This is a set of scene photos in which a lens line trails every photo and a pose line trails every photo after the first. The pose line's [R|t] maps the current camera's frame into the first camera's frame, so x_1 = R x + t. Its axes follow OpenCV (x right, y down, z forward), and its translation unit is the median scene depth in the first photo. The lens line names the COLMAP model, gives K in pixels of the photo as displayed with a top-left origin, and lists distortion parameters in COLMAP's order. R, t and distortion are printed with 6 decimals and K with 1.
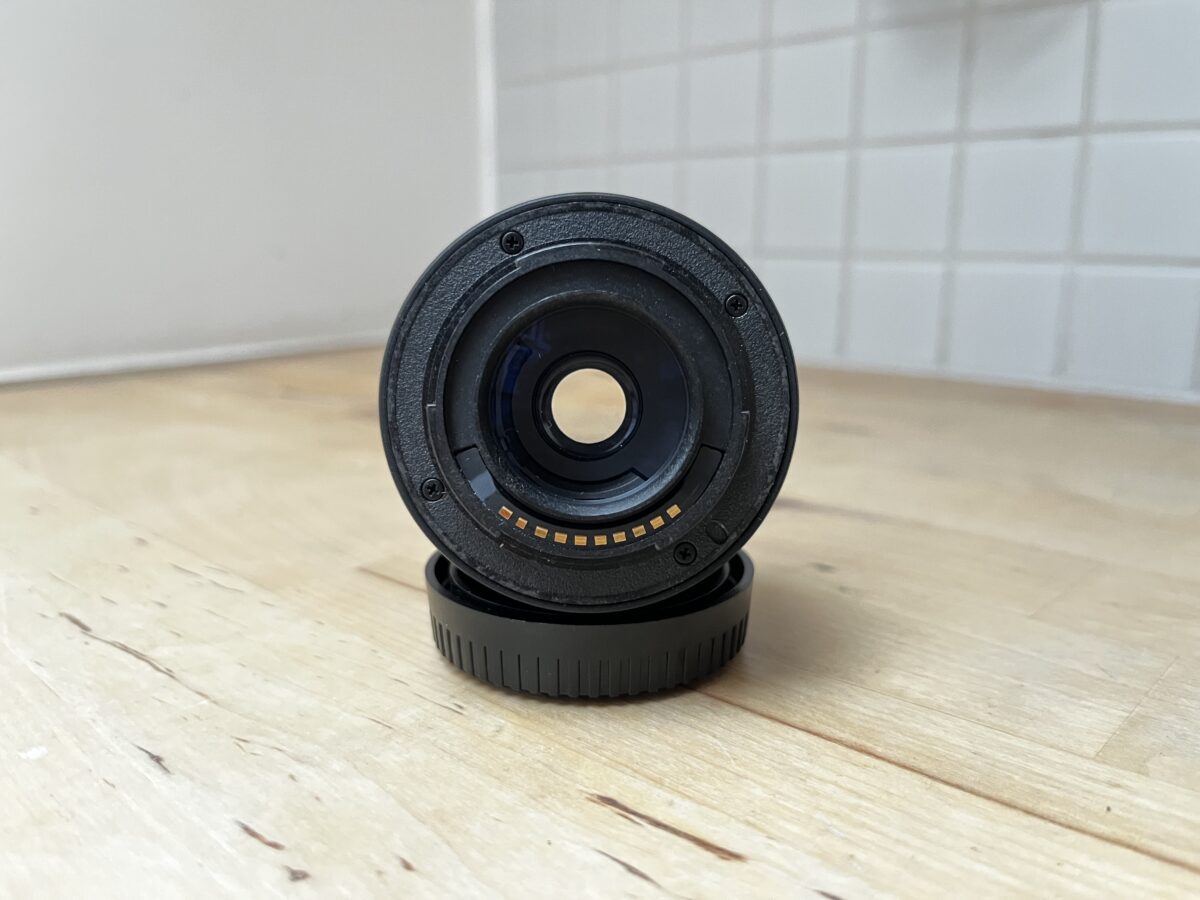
lens RADIAL K [[968.5, 0, 600.0], [0, 968.5, 450.0], [0, 0, 1]] dist [0.062974, -0.147589]
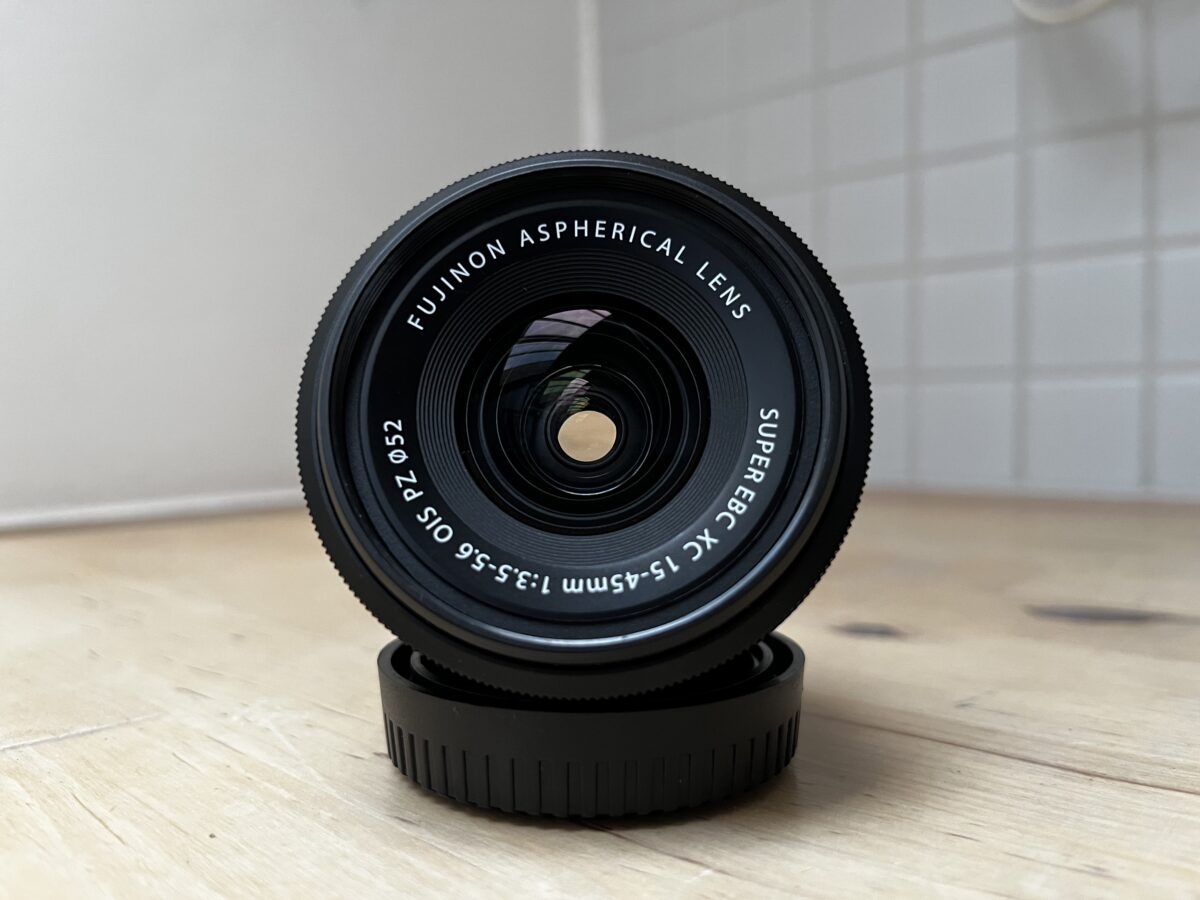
lens RADIAL K [[968.5, 0, 600.0], [0, 968.5, 450.0], [0, 0, 1]] dist [0.062974, -0.147589]
pose [[0.999896, -0.014201, 0.002378, -0.507917], [0.014398, 0.984481, -0.174902, 0.098636], [0.000143, 0.174918, 0.984583, 0.321296]]
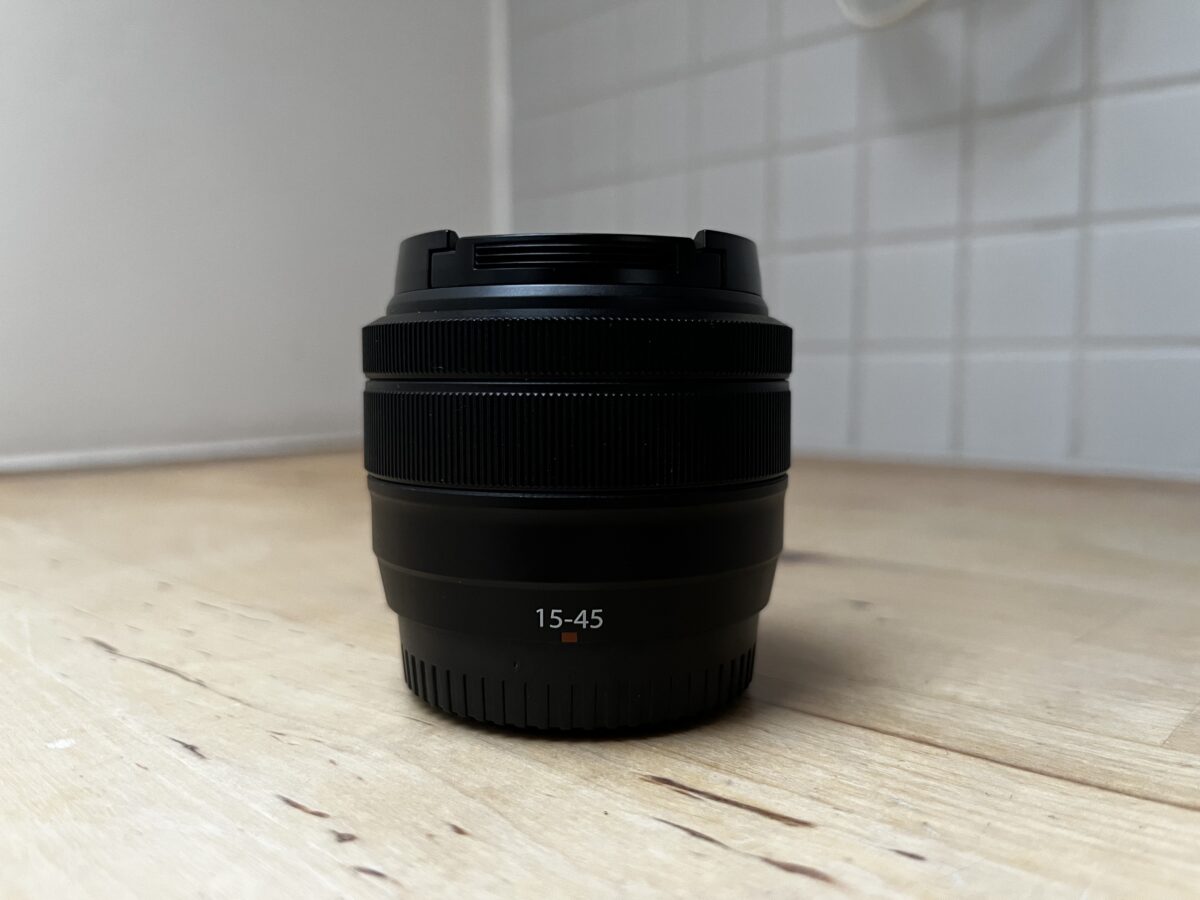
lens RADIAL K [[968.5, 0, 600.0], [0, 968.5, 450.0], [0, 0, 1]] dist [0.062974, -0.147589]
pose [[0.999999, -0.000715, -0.001541, -0.046102], [0.000501, 0.990952, -0.134217, 0.146986], [0.001623, 0.134216, 0.990951, 0.005448]]
